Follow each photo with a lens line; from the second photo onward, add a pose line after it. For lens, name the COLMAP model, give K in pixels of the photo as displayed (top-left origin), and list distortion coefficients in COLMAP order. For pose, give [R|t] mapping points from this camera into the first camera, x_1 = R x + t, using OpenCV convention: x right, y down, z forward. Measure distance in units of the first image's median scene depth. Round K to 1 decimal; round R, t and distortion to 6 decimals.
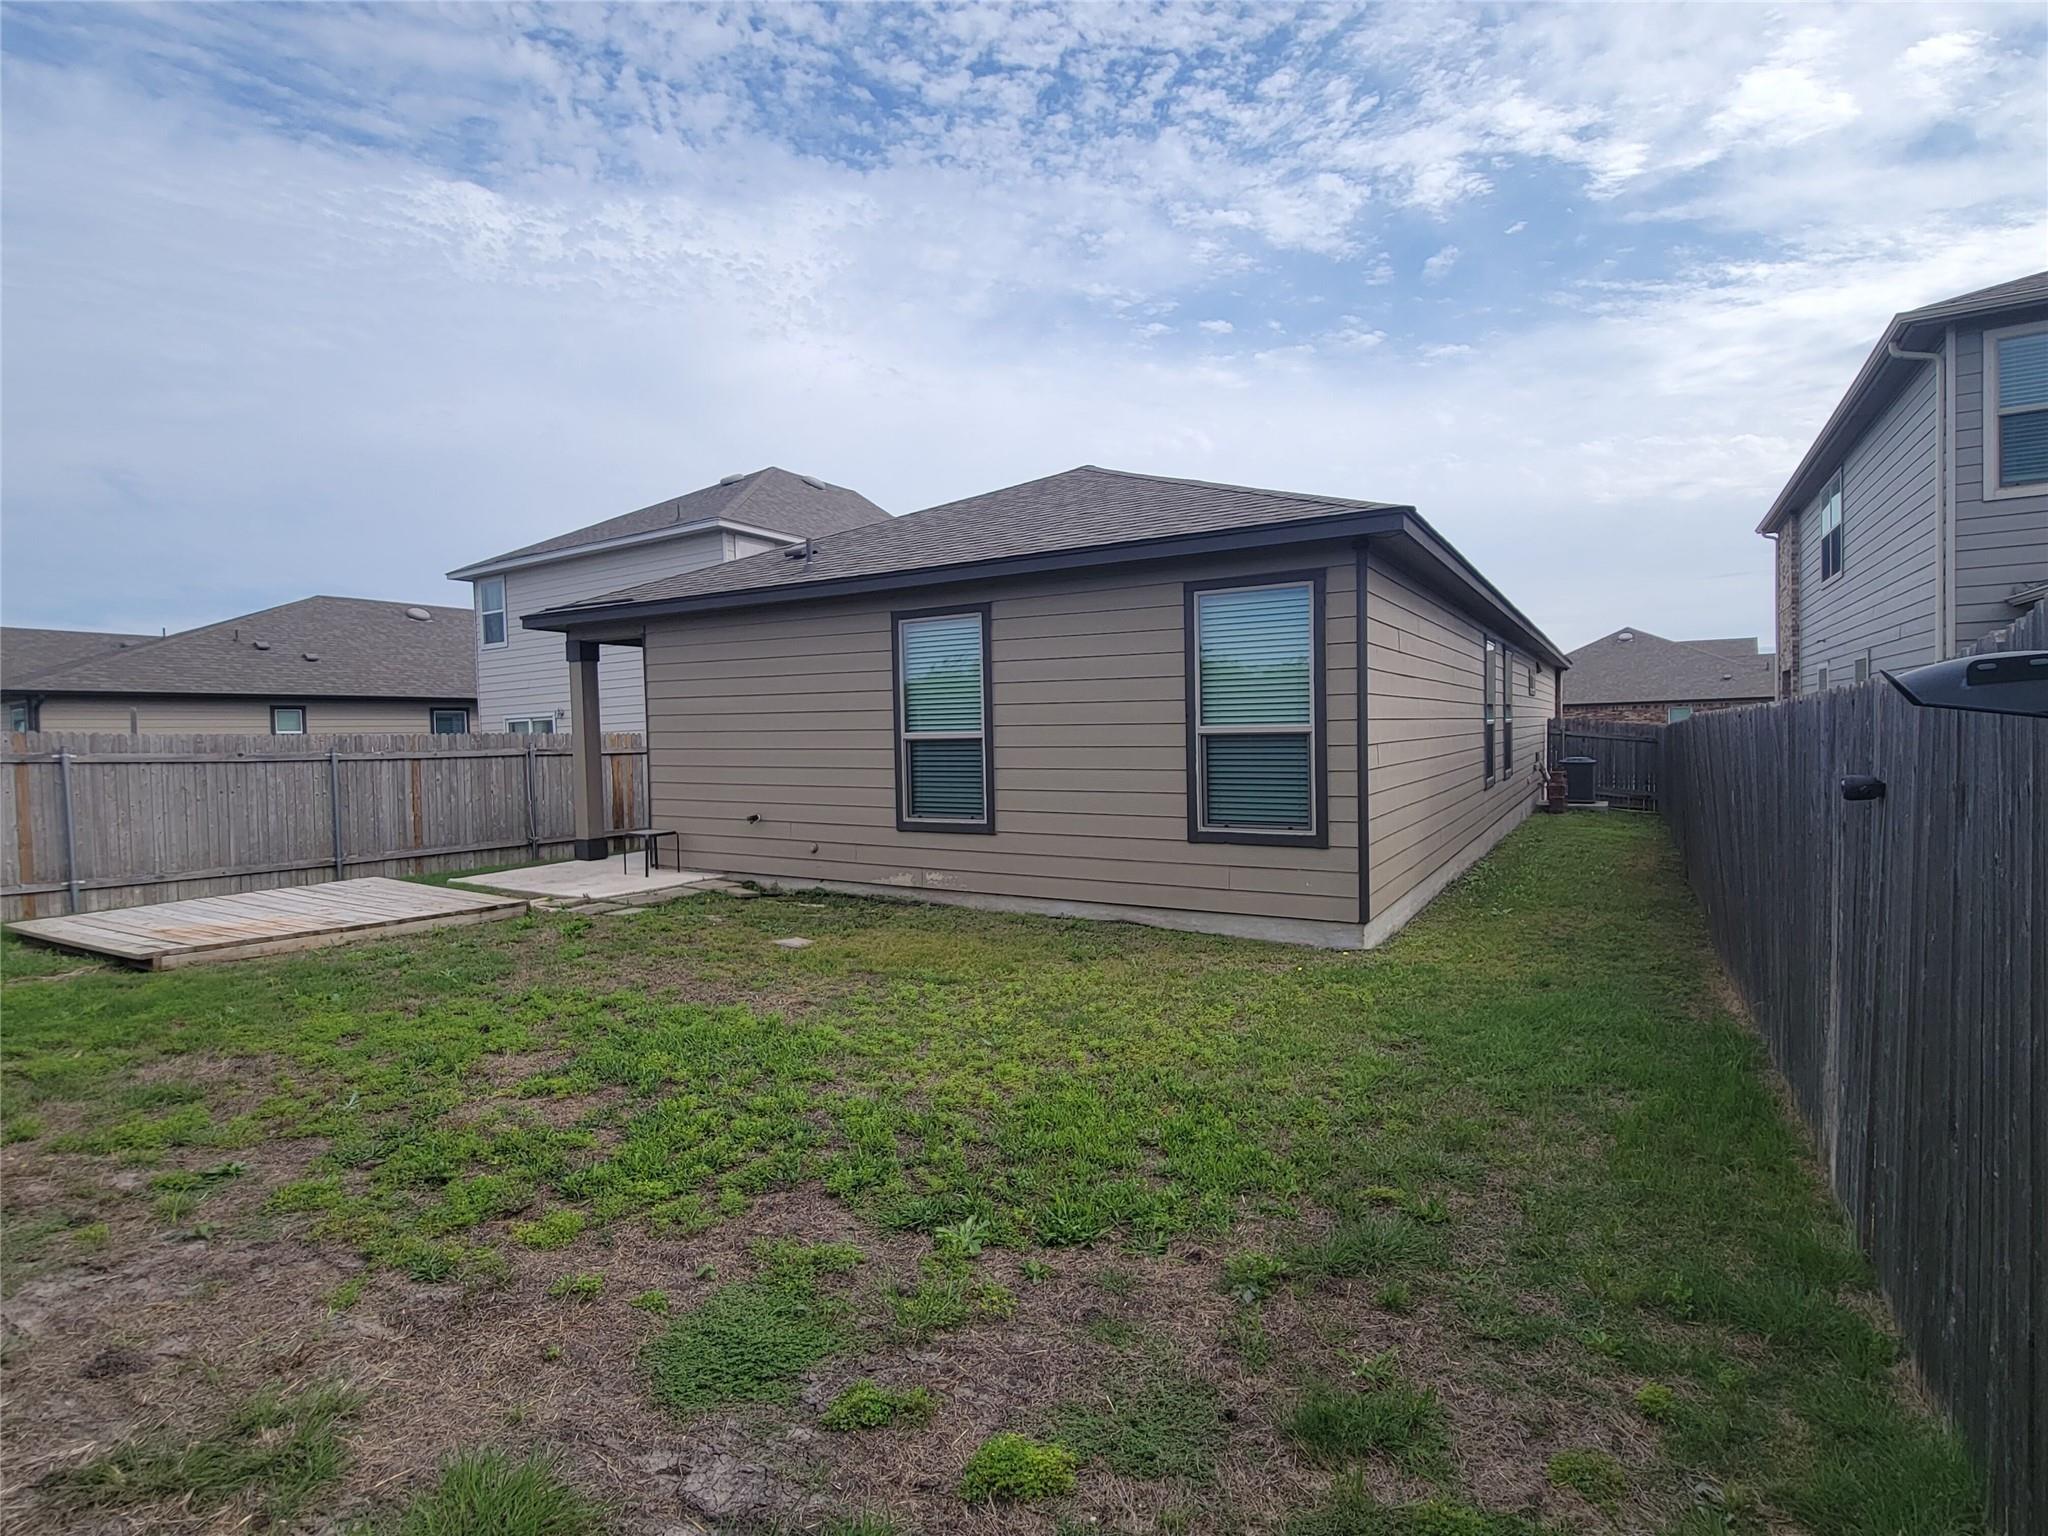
lens RADIAL K [[992.2, 0, 1035.2], [0, 992.2, 769.4], [0, 0, 1]] dist [-0.005008, -0.000721]
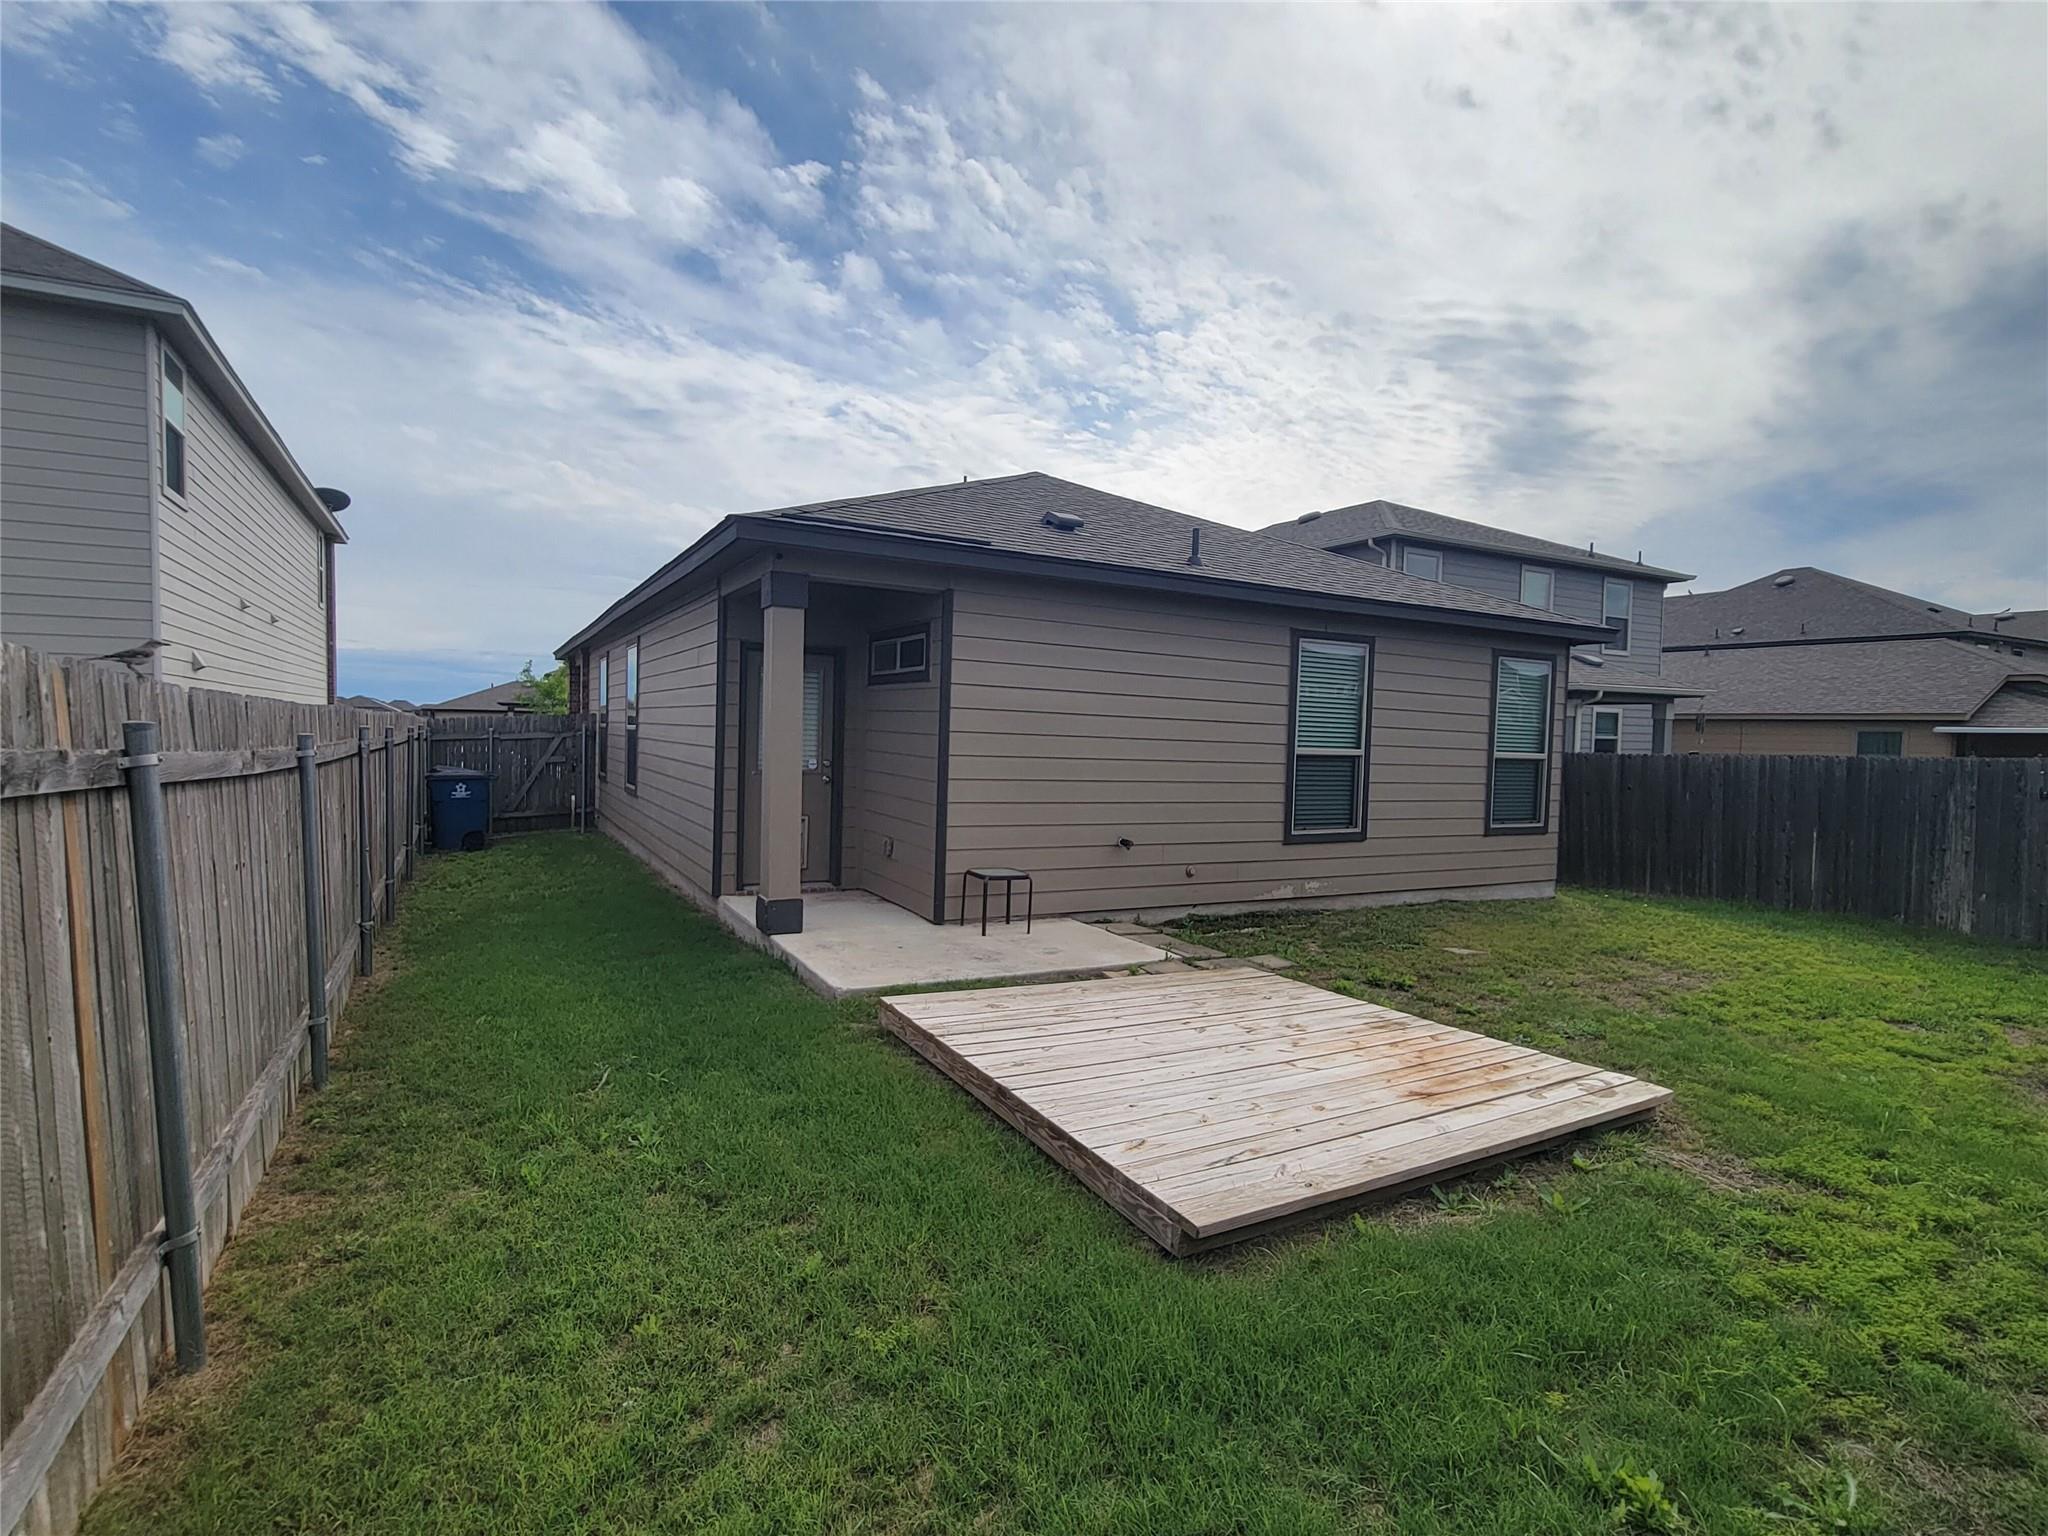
lens RADIAL K [[1045.5, 0, 1024.0], [0, 1045.5, 768.0], [0, 0, 1]] dist [-0.001545, -0.000220]
pose [[0.488498, 0.009094, 0.872518, -1.204574], [-0.003642, 0.999958, -0.008383, -0.005981], [-0.872558, 0.000917, 0.488510, 0.714315]]
